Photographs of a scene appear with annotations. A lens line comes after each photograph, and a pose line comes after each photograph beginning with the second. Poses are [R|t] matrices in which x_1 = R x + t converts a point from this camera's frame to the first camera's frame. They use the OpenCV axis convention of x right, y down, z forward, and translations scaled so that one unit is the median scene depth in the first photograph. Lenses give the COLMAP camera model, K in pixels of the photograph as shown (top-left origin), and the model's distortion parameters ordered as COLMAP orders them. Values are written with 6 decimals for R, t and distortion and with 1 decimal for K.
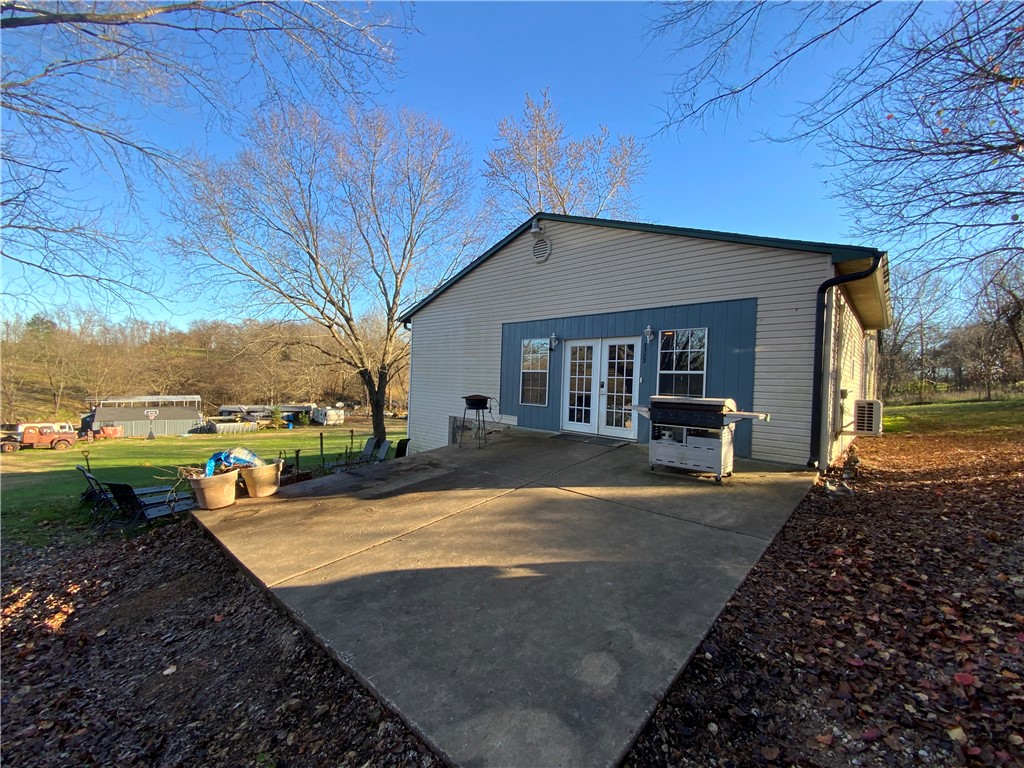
lens RADIAL K [[414.7, 0, 509.9], [0, 414.7, 388.5], [0, 0, 1]] dist [-0.000911, -0.001992]
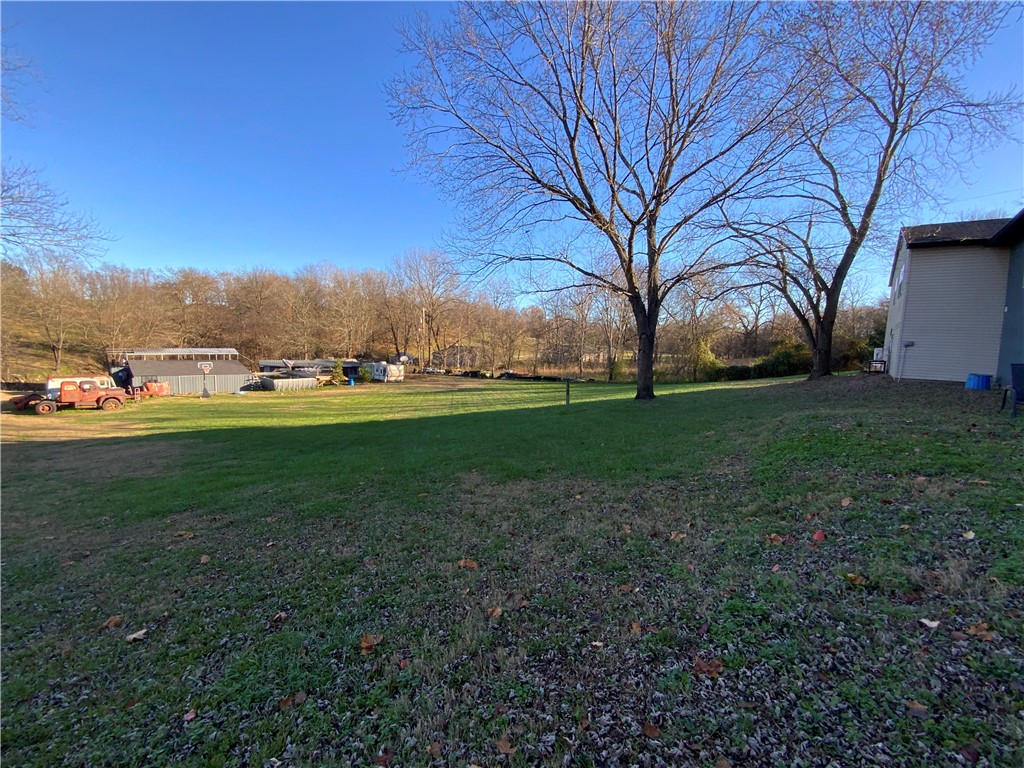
lens RADIAL K [[414.7, 0, 513.3], [0, 414.7, 386.4], [0, 0, 1]] dist [-0.000911, -0.001992]
pose [[0.998547, -0.003775, 0.053750, -0.257229], [-0.001039, 0.996009, 0.089247, 0.022161], [-0.053873, -0.089173, 0.994558, 0.116448]]
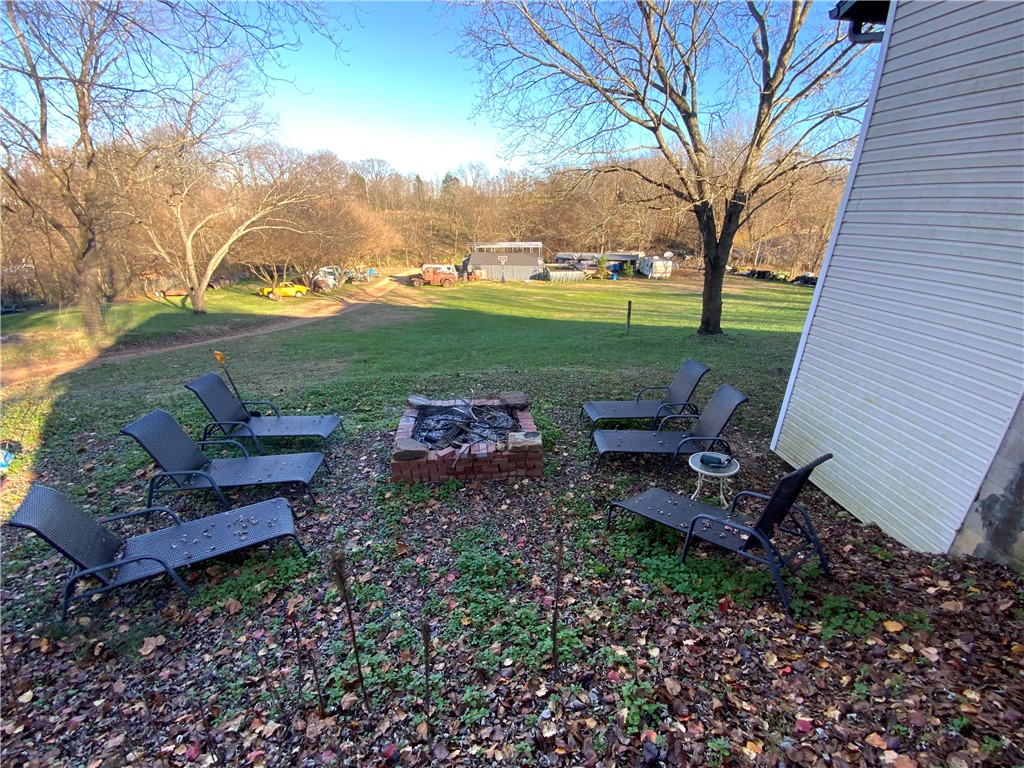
lens RADIAL K [[414.7, 0, 515.6], [0, 414.7, 393.2], [0, 0, 1]] dist [-0.000911, -0.001992]
pose [[0.742918, 0.236787, -0.626102, -0.044677], [0.003943, 0.933779, 0.357827, -0.001889], [0.669370, -0.268305, 0.692788, 0.131931]]
